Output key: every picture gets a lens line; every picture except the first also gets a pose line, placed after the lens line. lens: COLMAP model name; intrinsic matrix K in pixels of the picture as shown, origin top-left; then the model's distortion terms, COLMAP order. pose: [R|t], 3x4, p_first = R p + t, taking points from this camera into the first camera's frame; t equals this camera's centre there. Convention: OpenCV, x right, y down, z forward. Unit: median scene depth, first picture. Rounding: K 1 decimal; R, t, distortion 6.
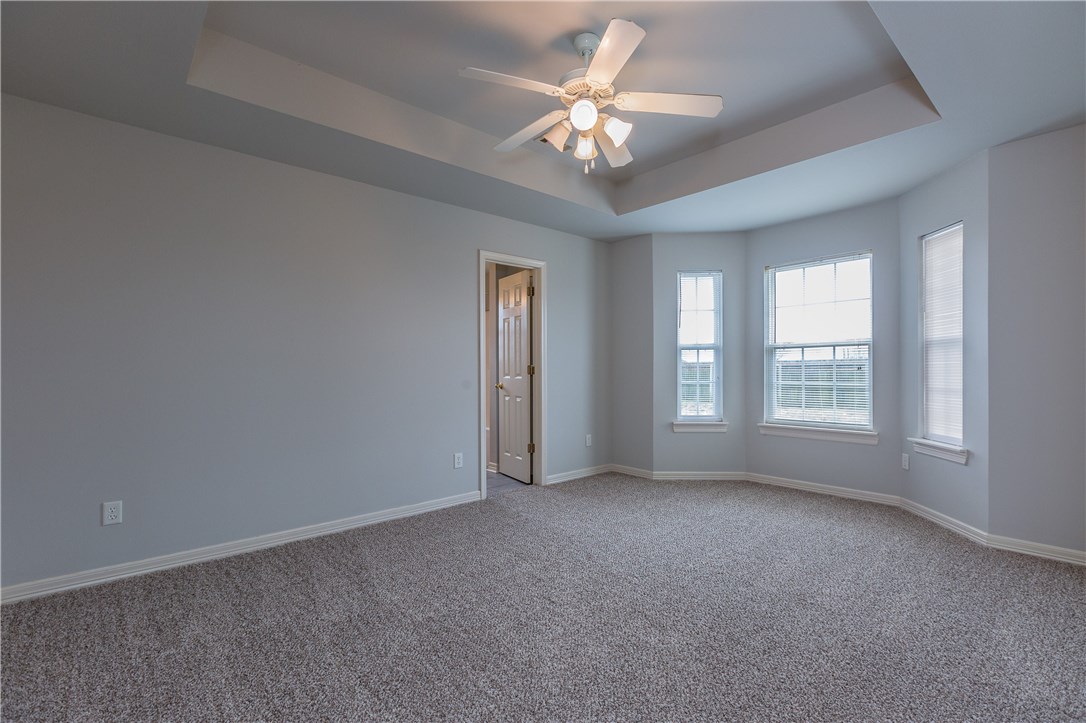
lens RADIAL K [[493.9, 0, 540.4], [0, 493.9, 364.2], [0, 0, 1]] dist [0.000829, -0.000893]
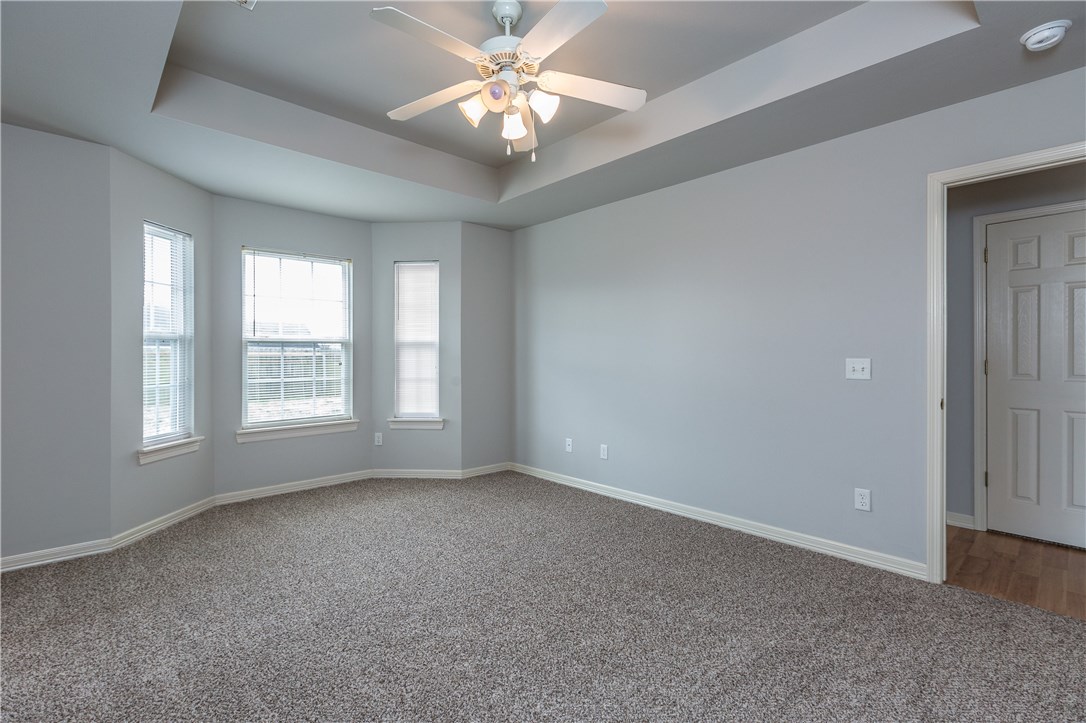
lens RADIAL K [[493.9, 0, 545.5], [0, 493.9, 363.1], [0, 0, 1]] dist [0.000829, -0.000893]
pose [[-0.019818, -0.006045, 0.999785, -0.486543], [0.002404, 0.999979, 0.006094, 0.000661], [-0.999801, 0.002524, -0.019803, 0.590056]]
